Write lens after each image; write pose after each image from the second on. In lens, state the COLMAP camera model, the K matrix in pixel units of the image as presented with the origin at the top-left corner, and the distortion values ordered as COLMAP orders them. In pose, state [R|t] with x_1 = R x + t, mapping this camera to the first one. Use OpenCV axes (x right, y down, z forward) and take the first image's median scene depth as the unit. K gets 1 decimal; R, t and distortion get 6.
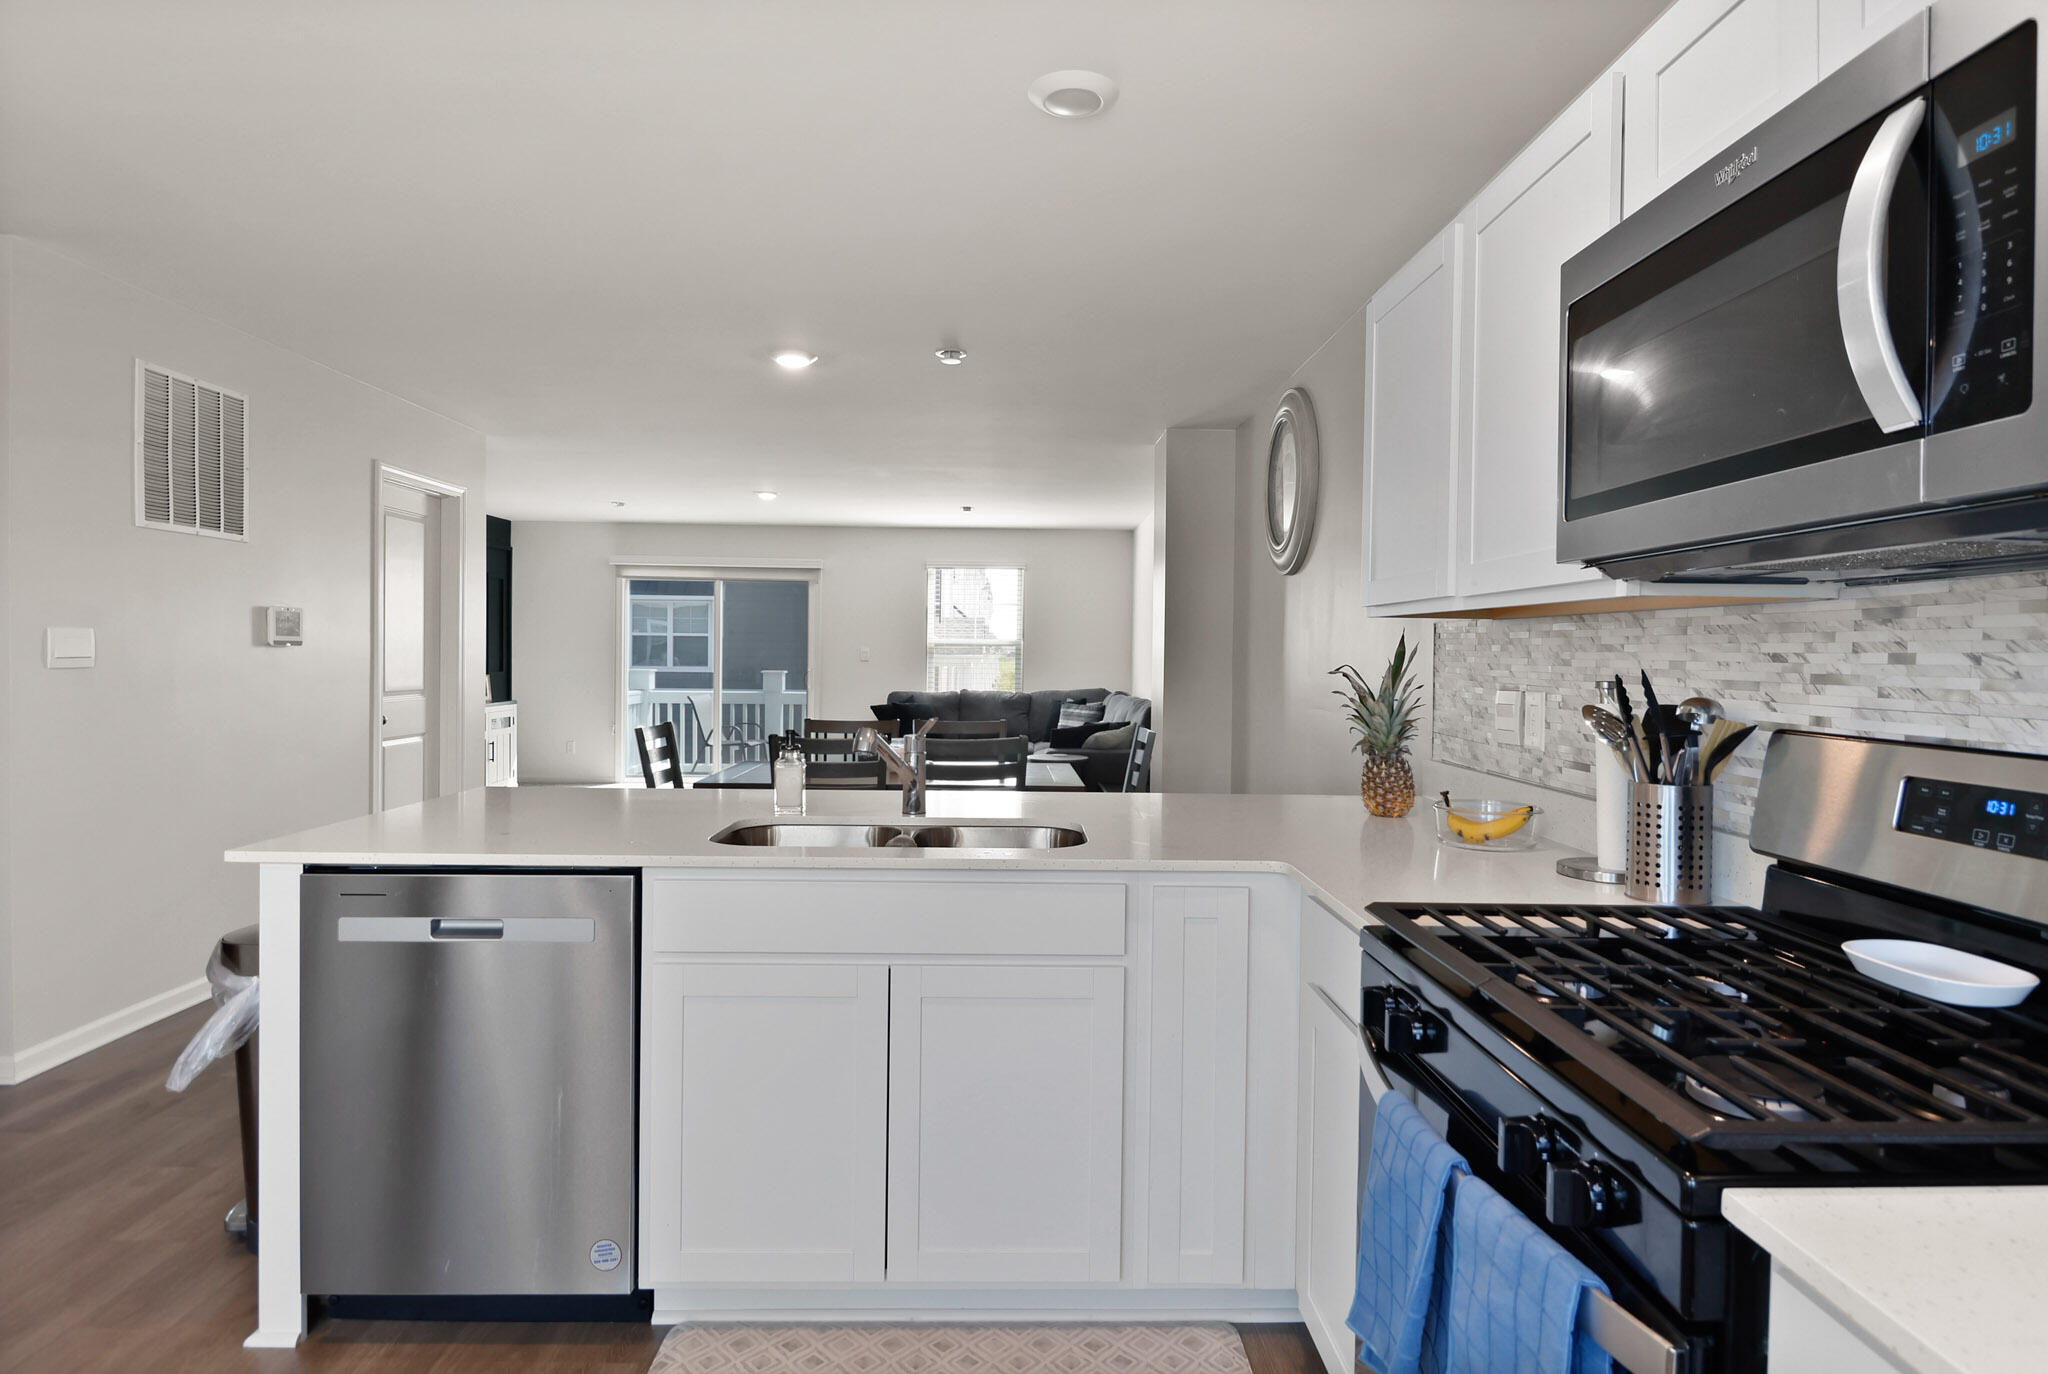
lens RADIAL K [[1145.3, 0, 1024.0], [0, 1145.3, 687.0], [0, 0, 1]] dist [0.001043, 0.000489]
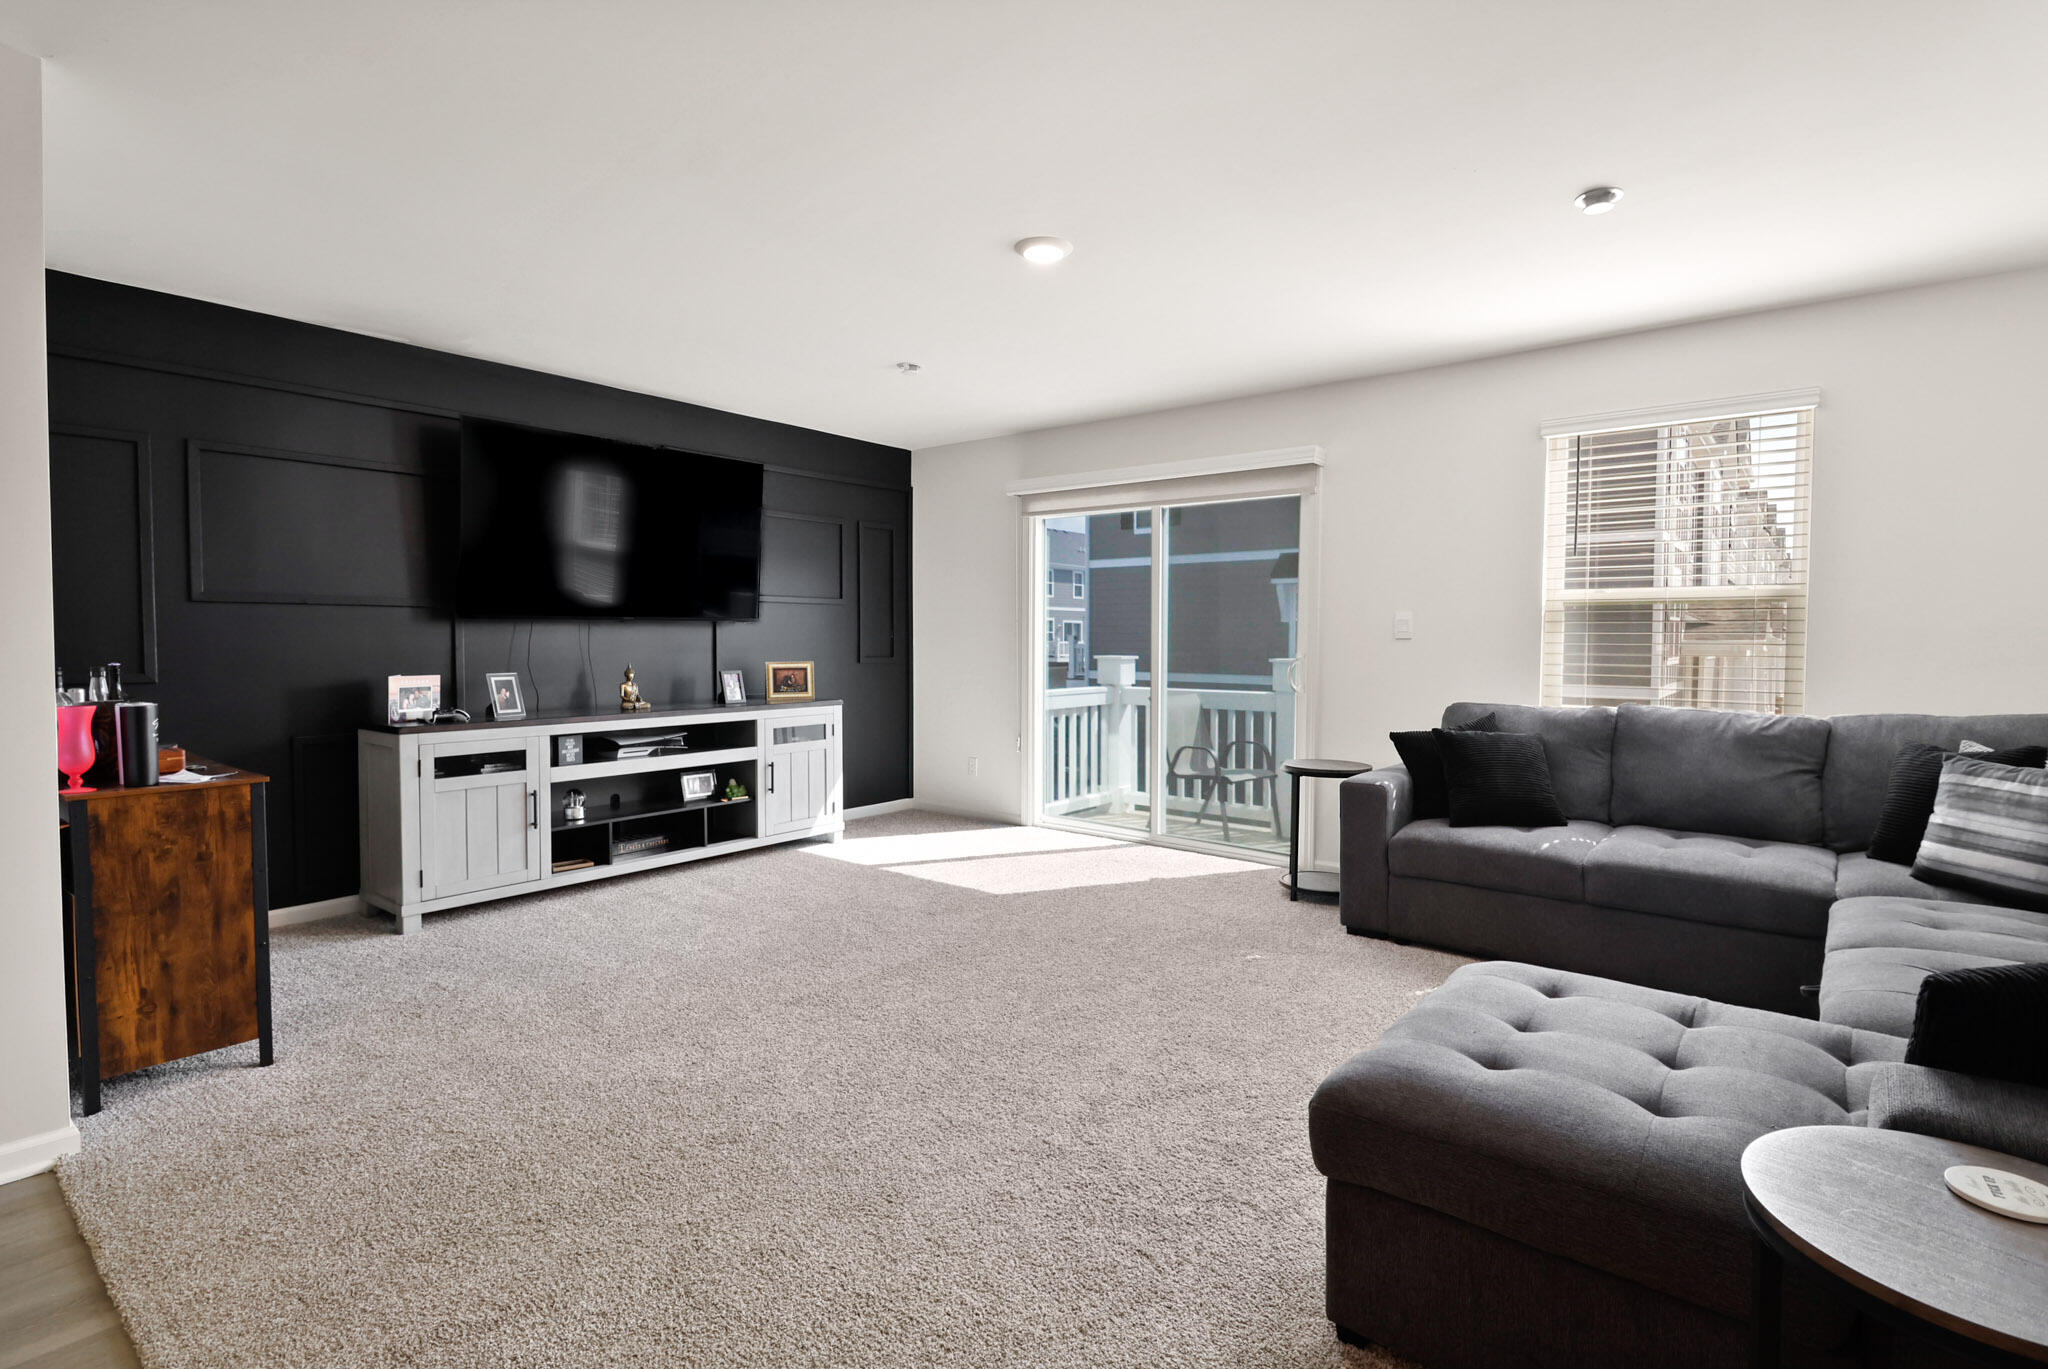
lens RADIAL K [[978.7, 0, 1024.0], [0, 978.7, 684.5], [0, 0, 1]] dist [0.020193, -0.014335]
pose [[0.769568, 0.019793, -0.638258, 0.008528], [-0.013081, 0.999798, 0.015231, -0.008136], [0.638431, -0.003372, 0.769672, 0.584166]]
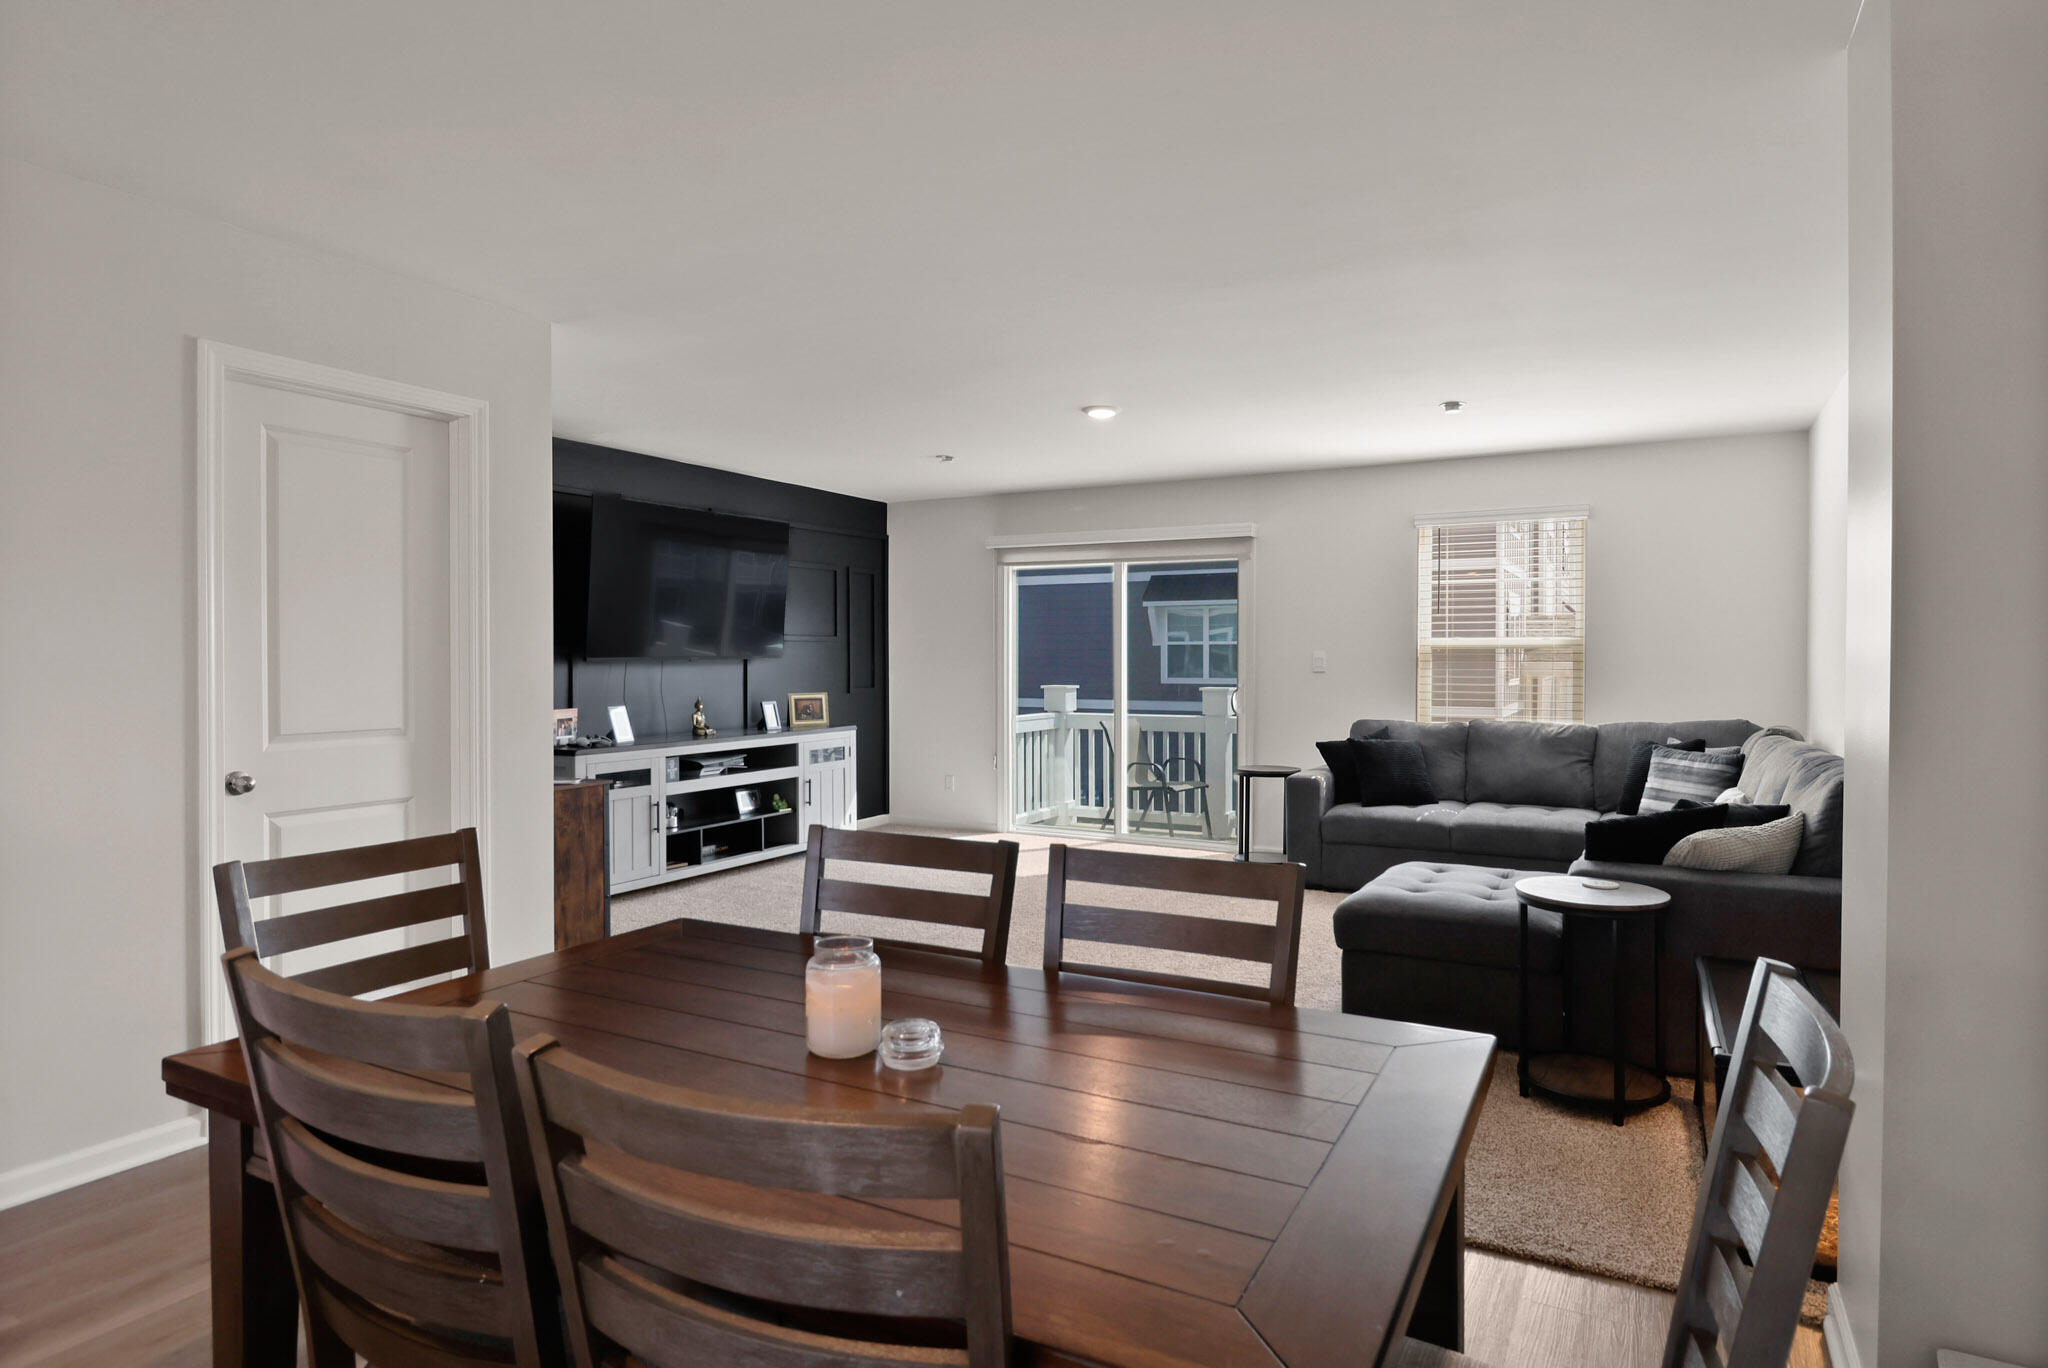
lens RADIAL K [[1145.3, 0, 1024.0], [0, 1145.3, 684.0], [0, 0, 1]] dist [0.001043, 0.000489]
pose [[0.868580, -0.002350, -0.495543, 0.041878], [-0.003415, 0.999937, -0.010728, -0.009292], [0.495537, 0.011010, 0.868517, 0.357332]]
